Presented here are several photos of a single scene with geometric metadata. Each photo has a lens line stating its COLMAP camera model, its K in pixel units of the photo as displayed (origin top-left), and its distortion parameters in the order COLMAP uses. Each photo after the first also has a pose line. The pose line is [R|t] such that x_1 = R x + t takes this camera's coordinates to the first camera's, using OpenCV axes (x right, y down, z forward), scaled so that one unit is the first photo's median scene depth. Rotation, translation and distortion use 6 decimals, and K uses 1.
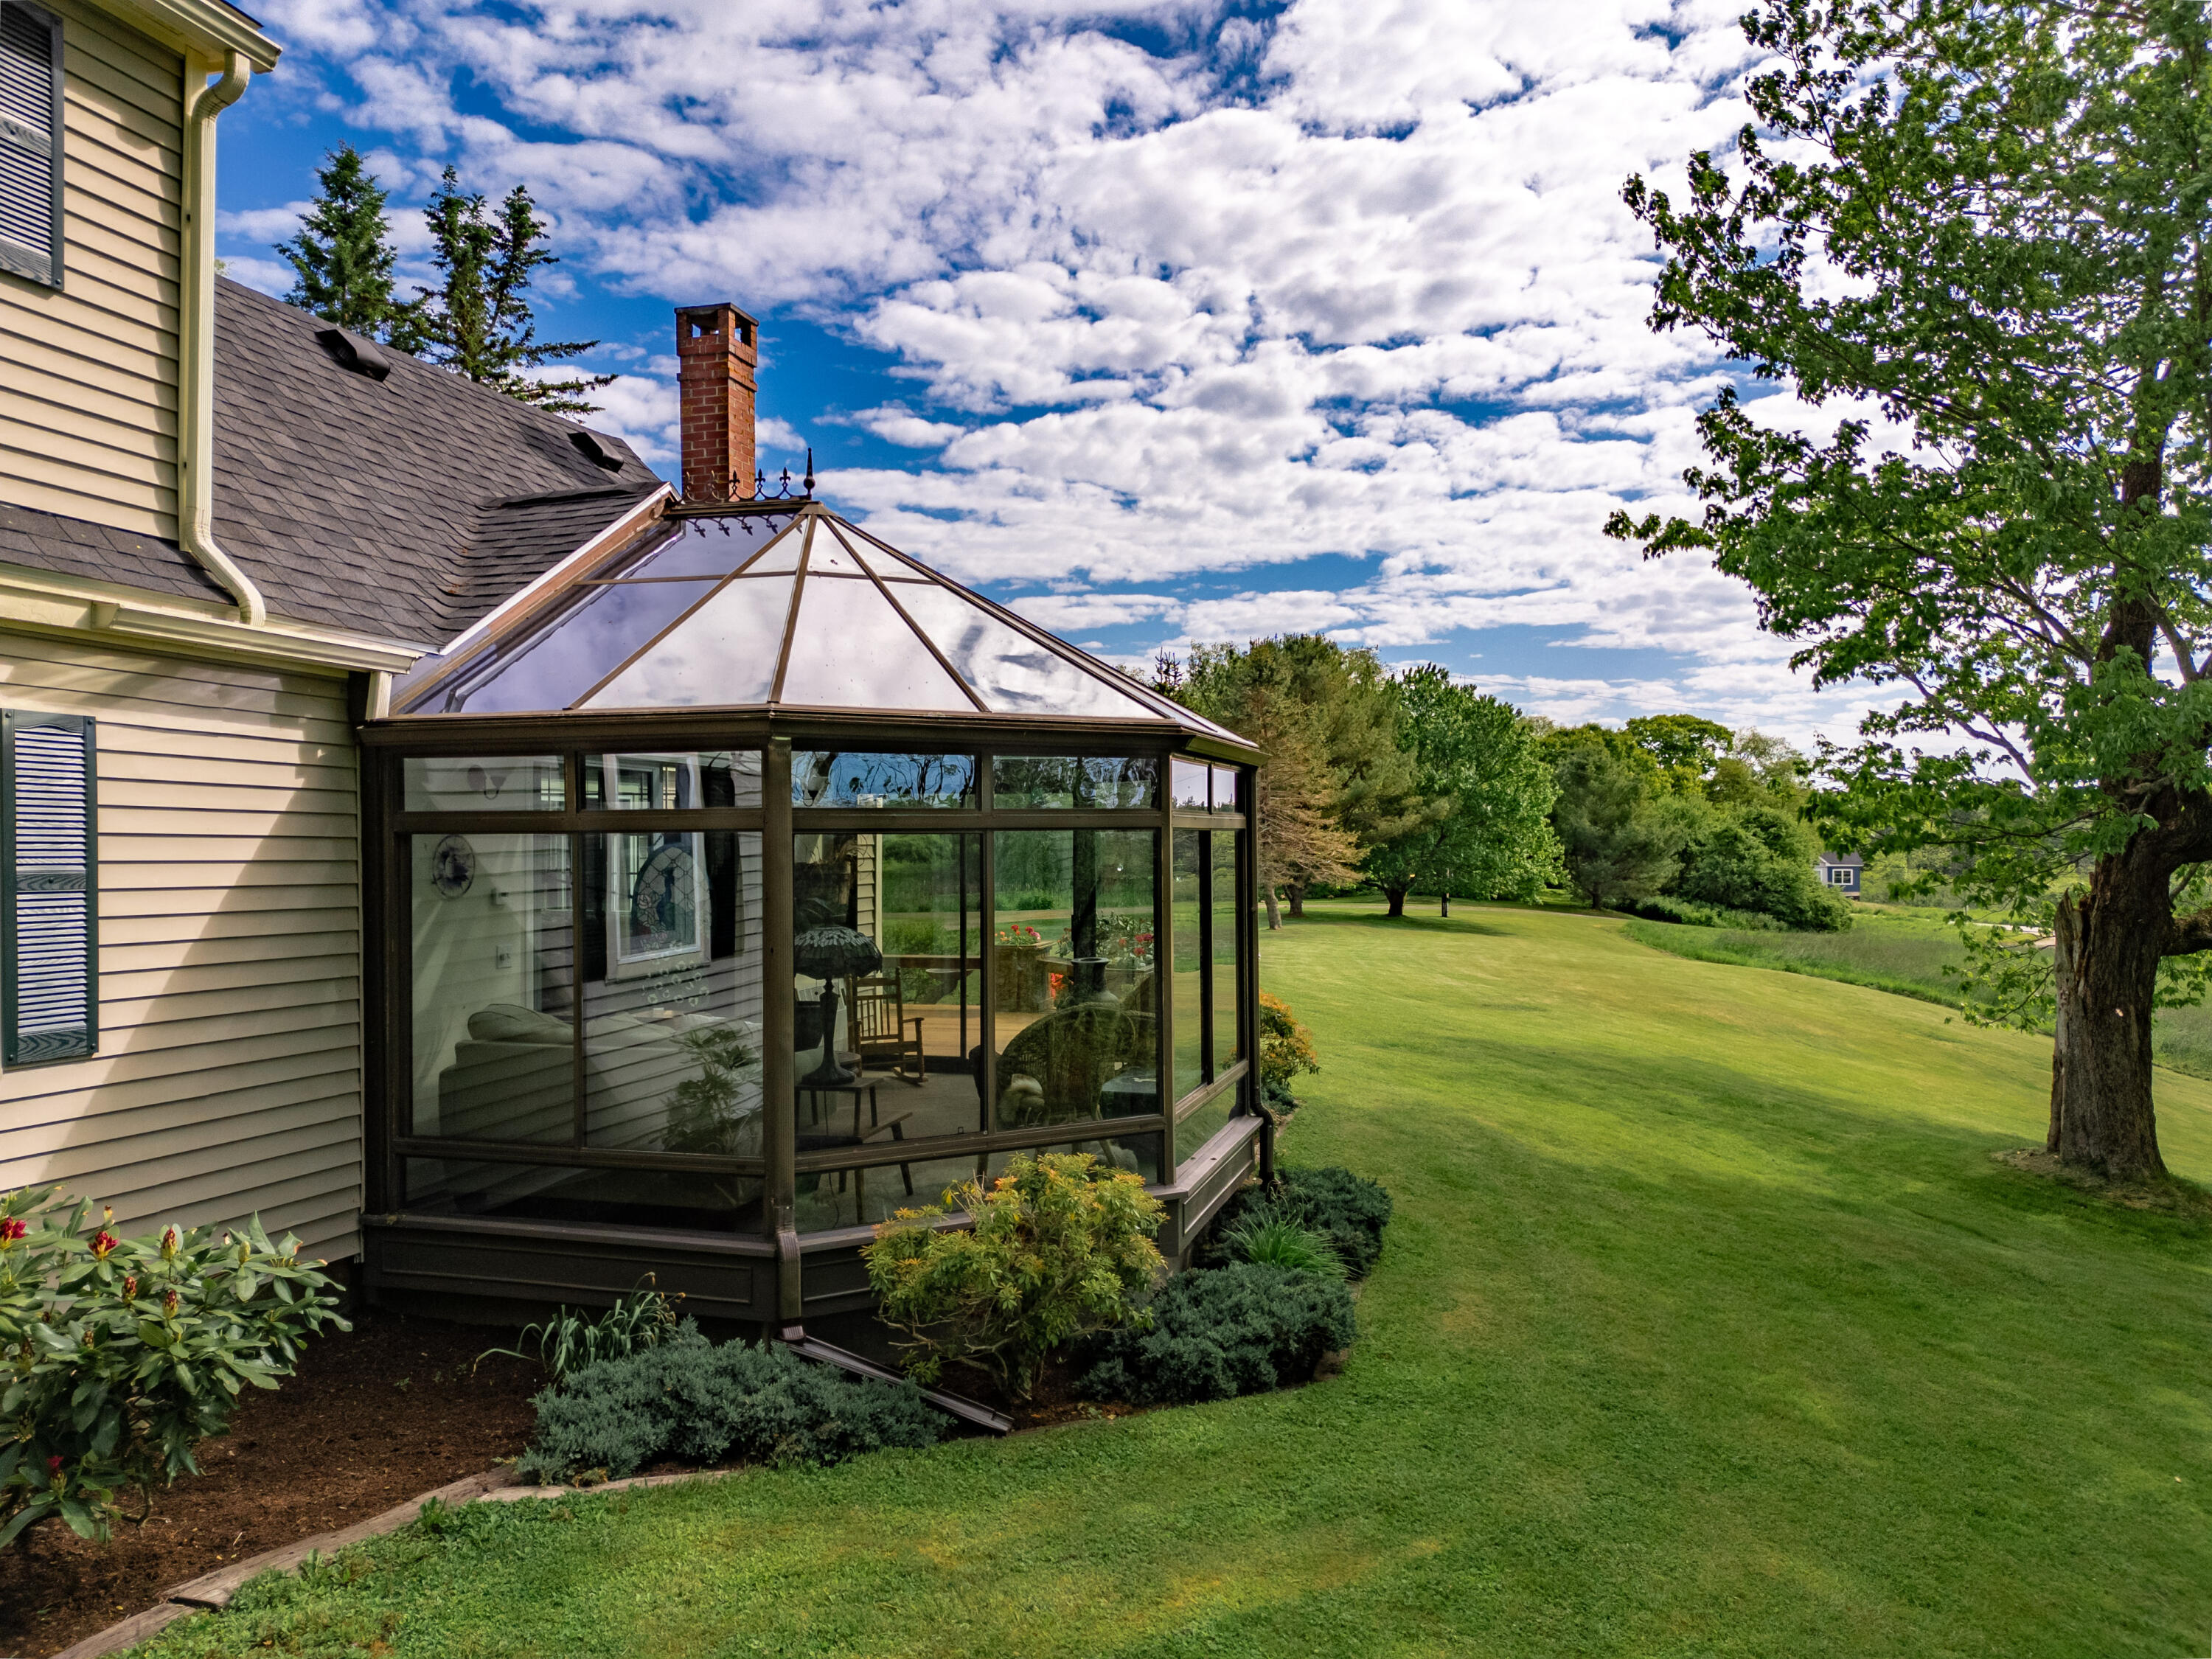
lens RADIAL K [[1565.4, 0, 1107.1], [0, 1565.4, 835.4], [0, 0, 1]] dist [0.029753, -0.010895]
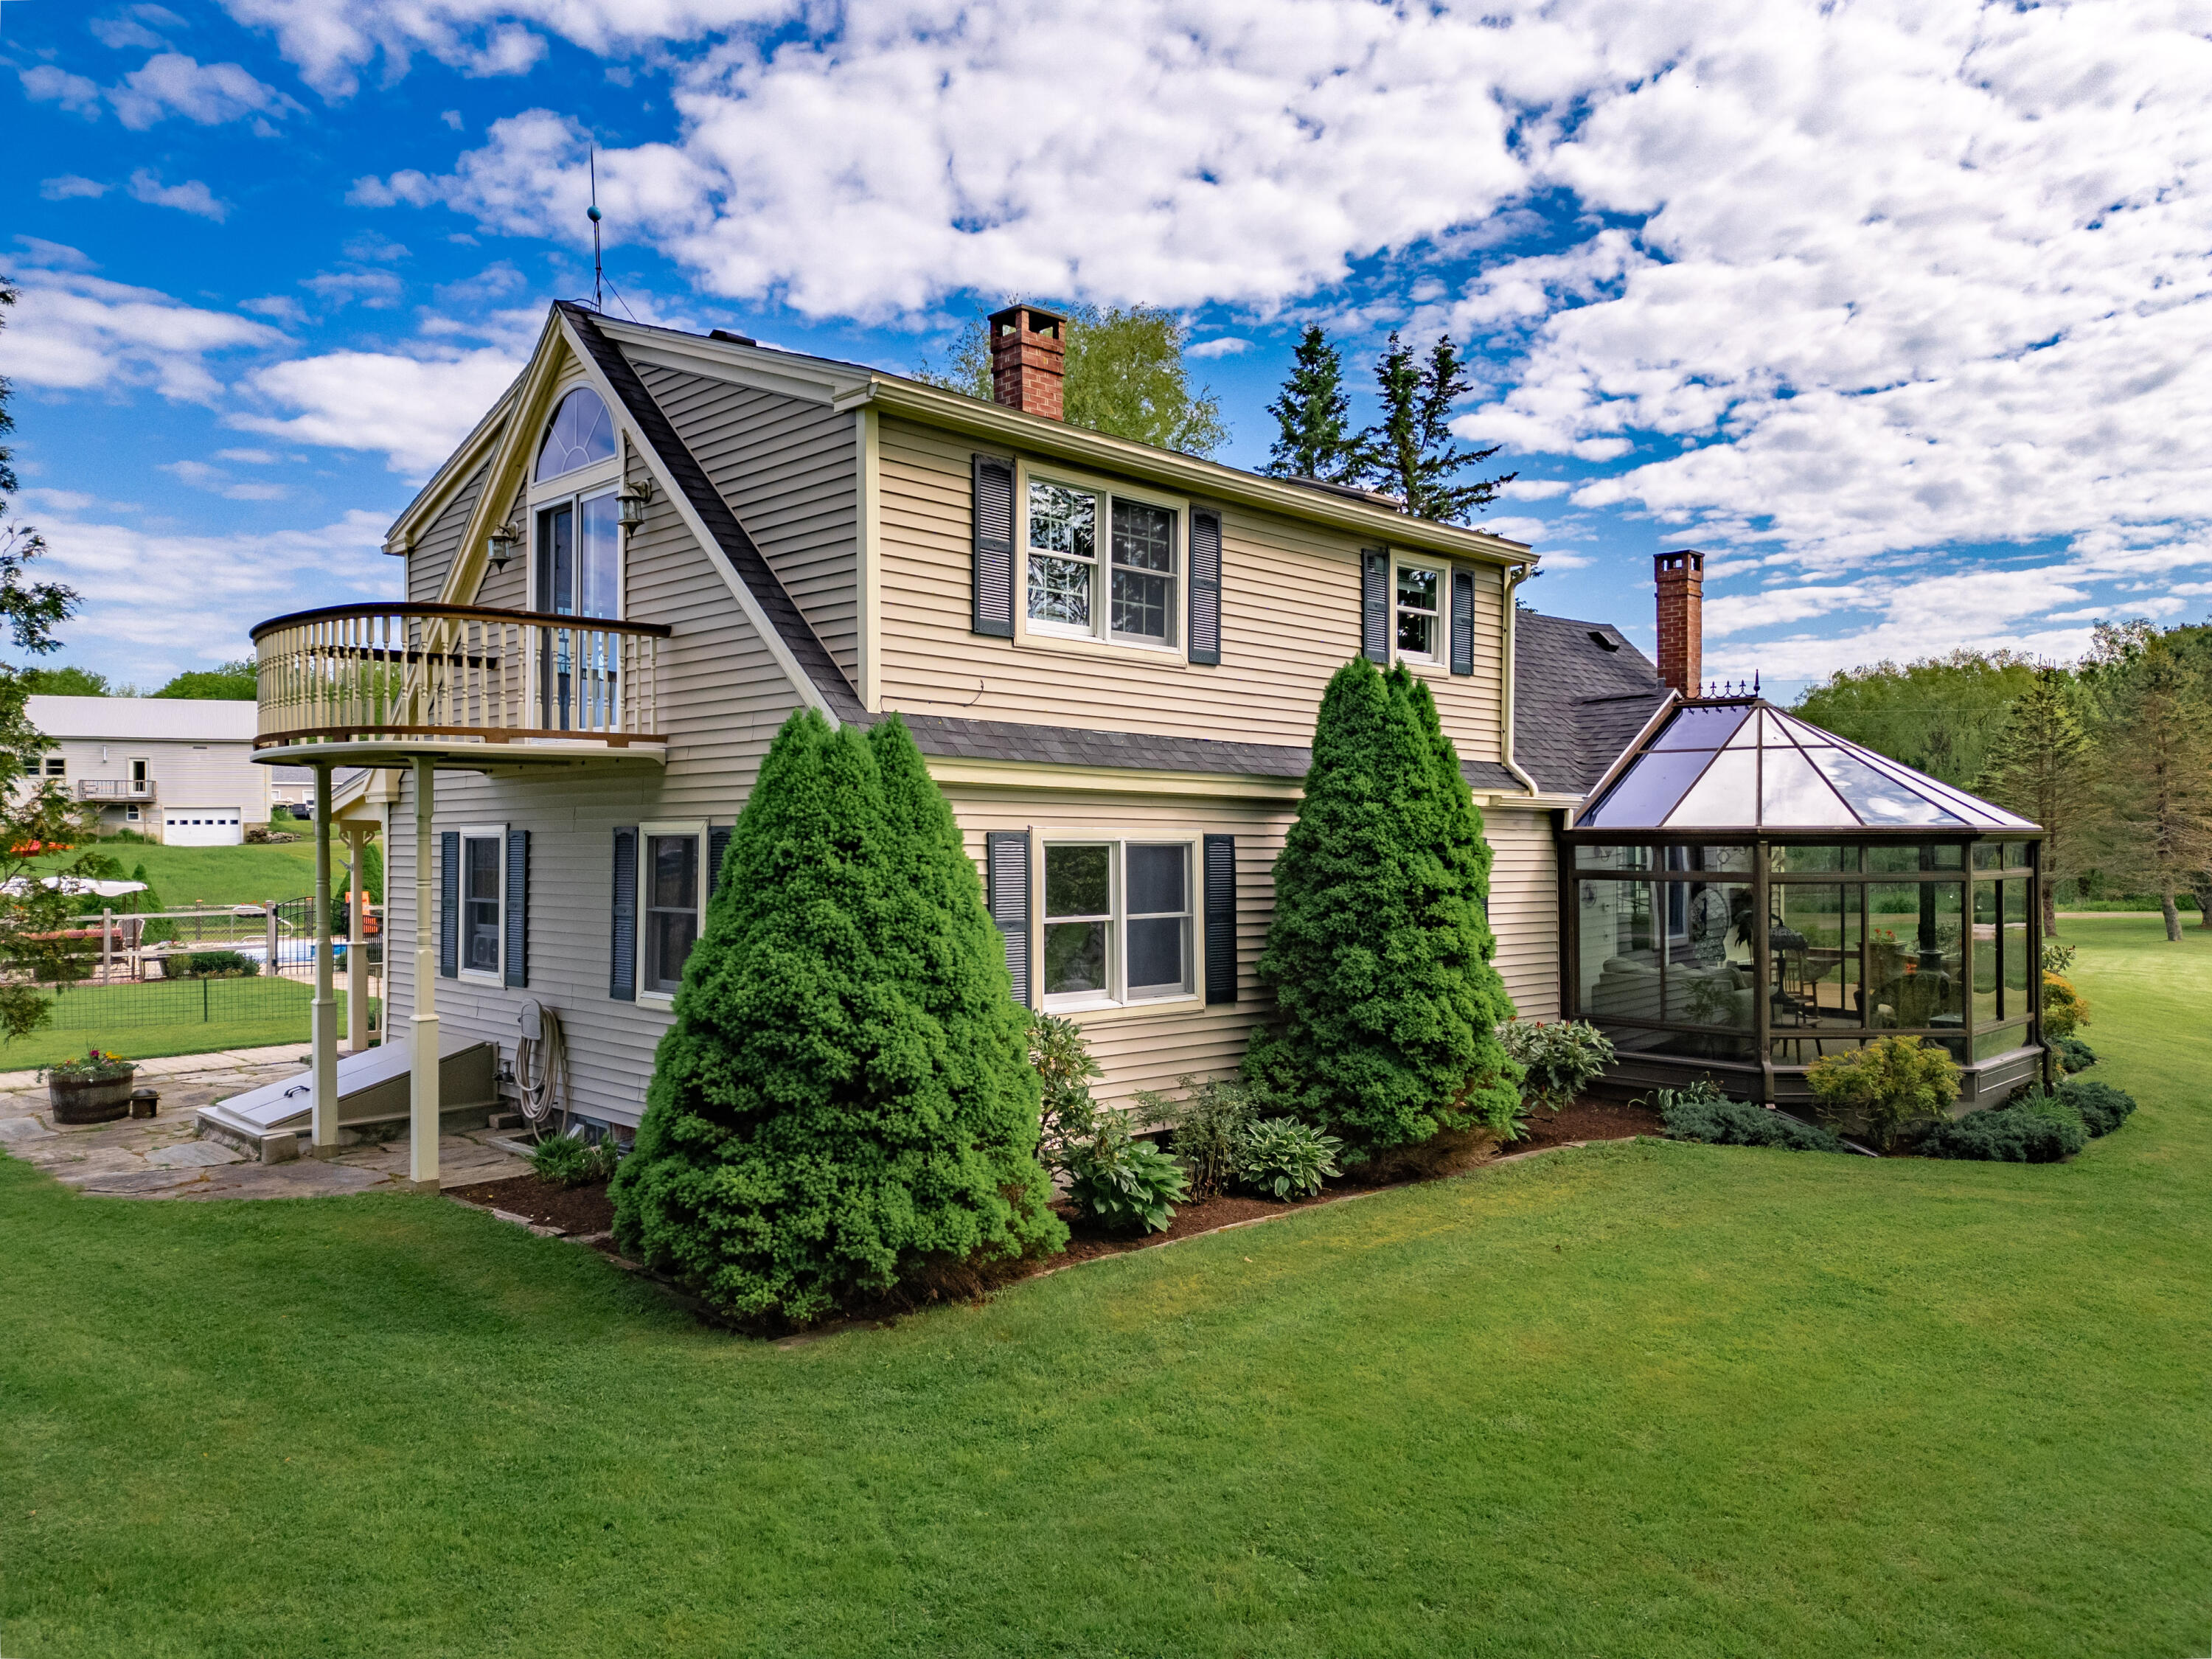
lens RADIAL K [[1565.4, 0, 1111.8], [0, 1565.4, 843.8], [0, 0, 1]] dist [0.029753, -0.010895]
pose [[0.873419, 0.003559, -0.486956, 0.042680], [0.001262, 0.999953, 0.009572, -0.048352], [0.486967, -0.008974, 0.873374, -0.833359]]
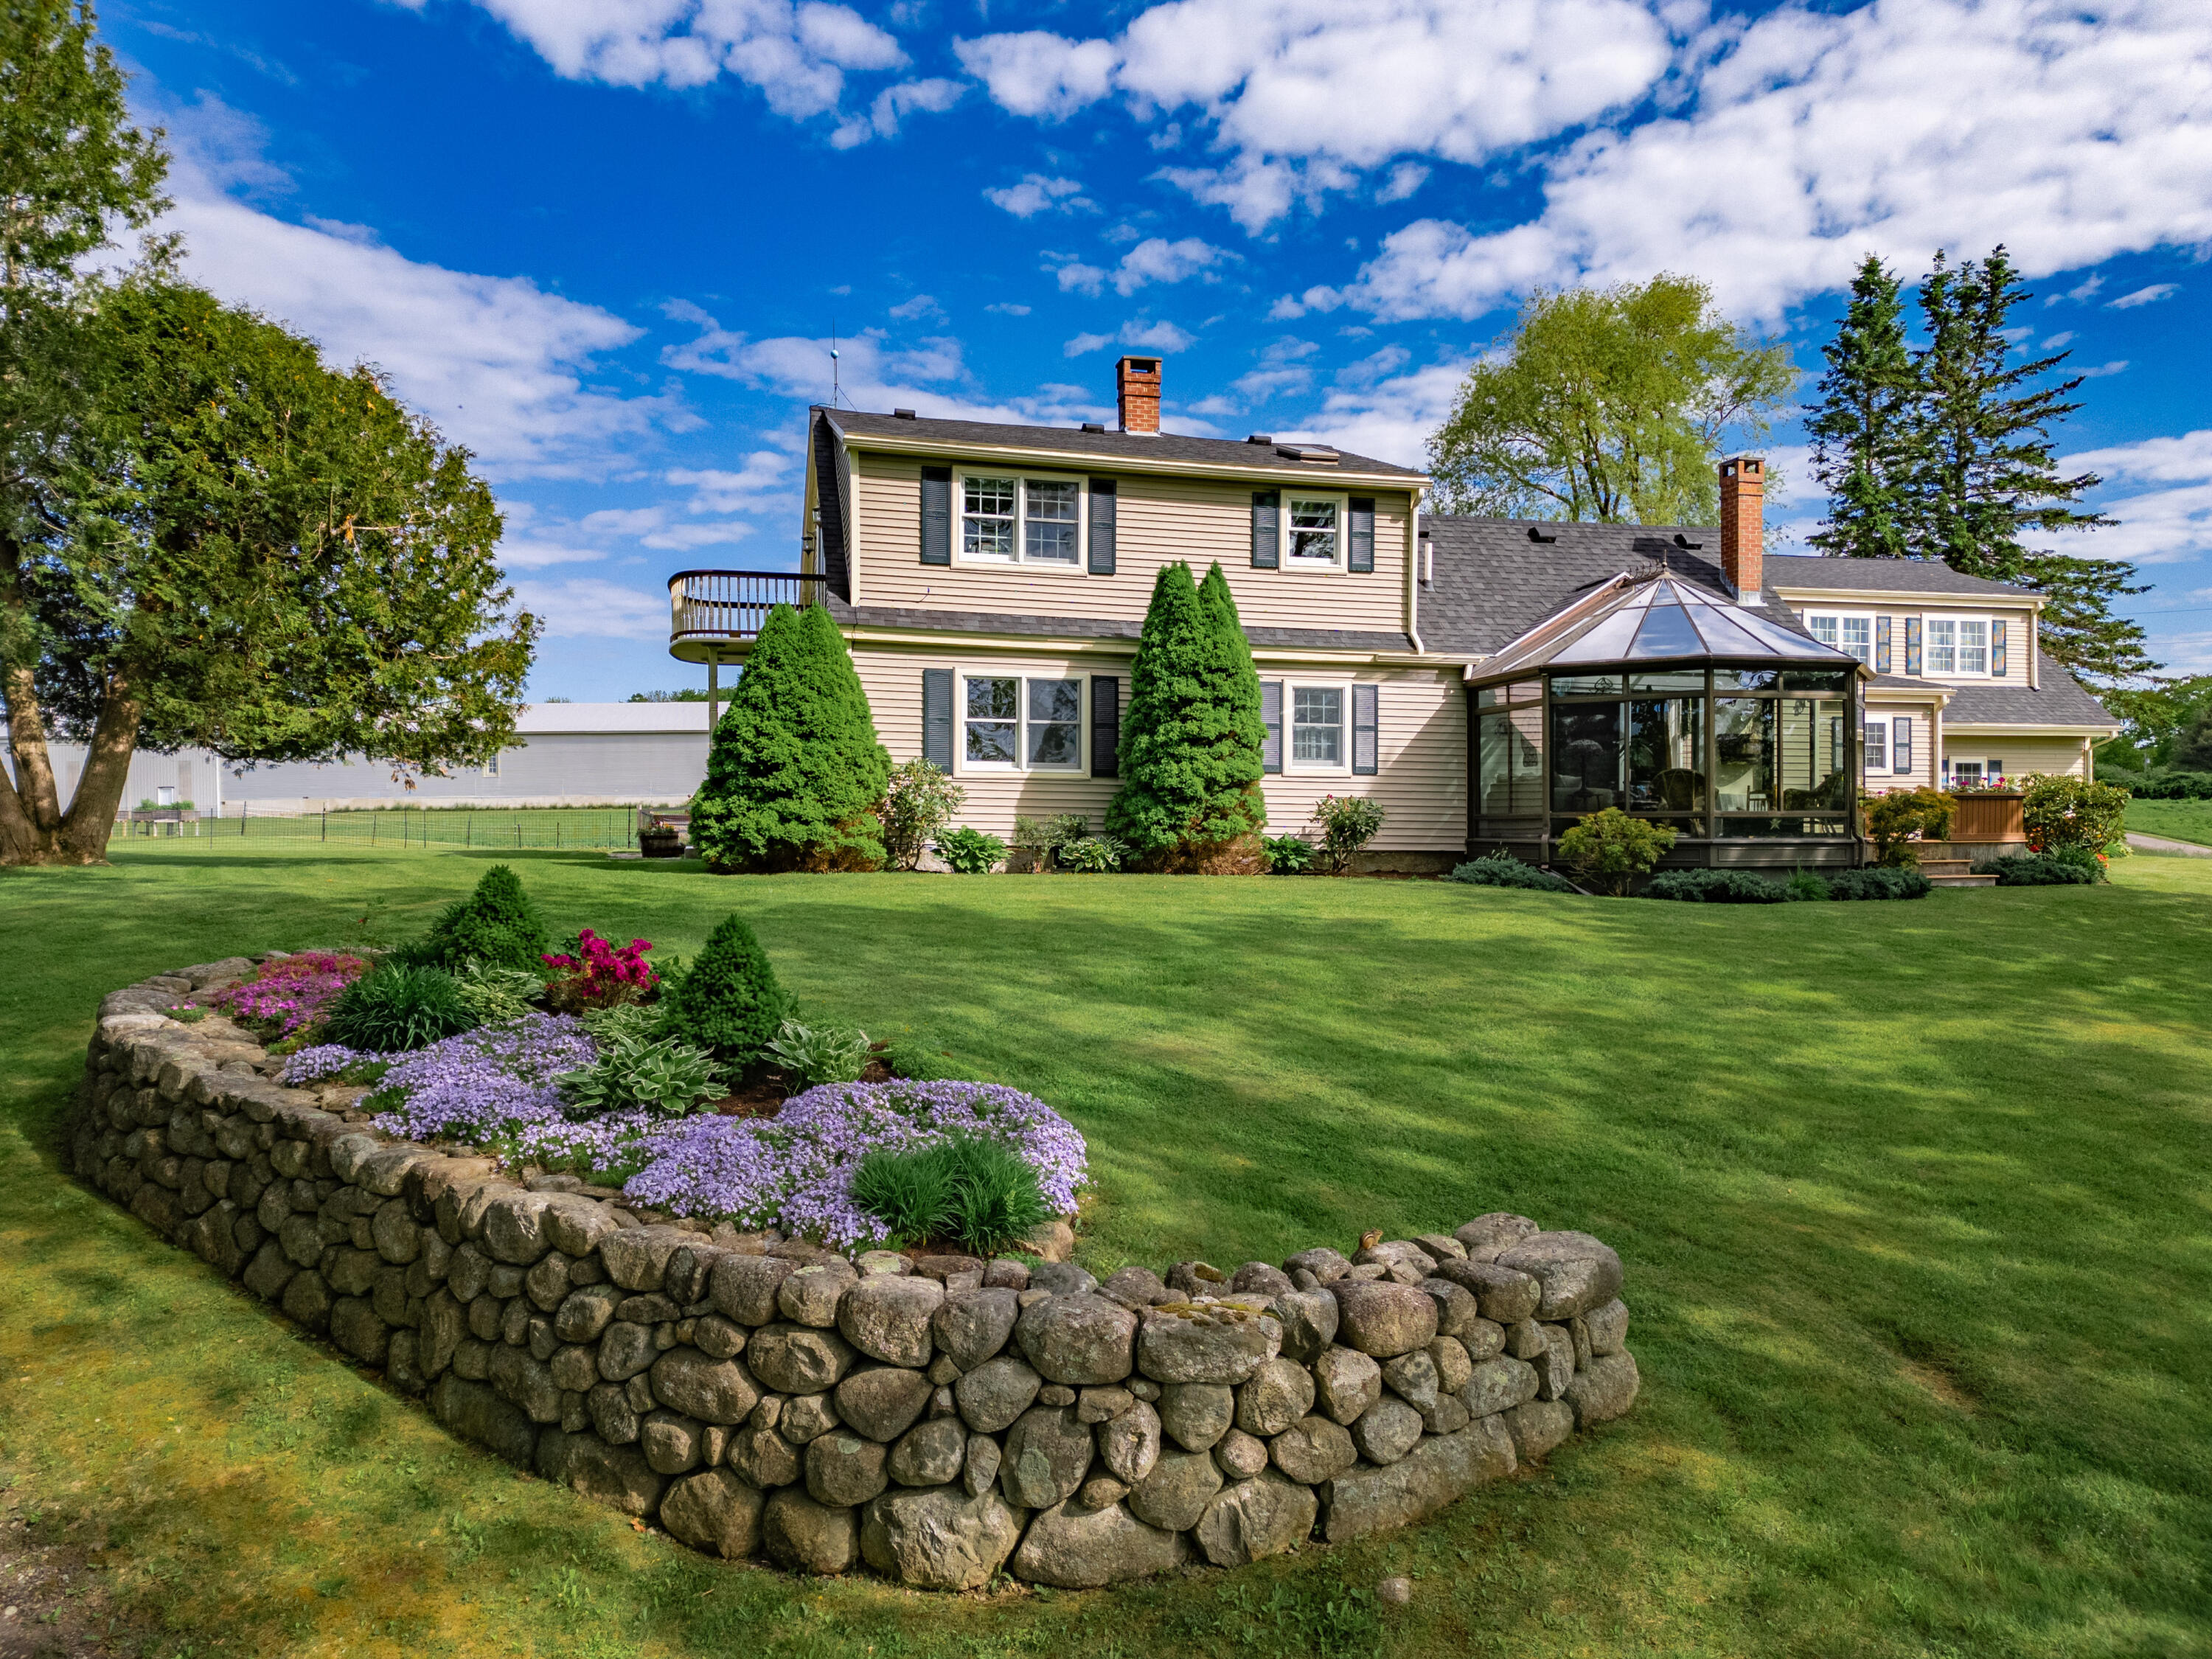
lens RADIAL K [[1565.4, 0, 1100.9], [0, 1565.4, 825.5], [0, 0, 1]] dist [0.029753, -0.010895]
pose [[0.501312, 0.000106, -0.865267, 1.186049], [-0.000386, 1.000000, -0.000101, 0.136937], [0.865267, 0.000385, 0.501312, -0.755199]]
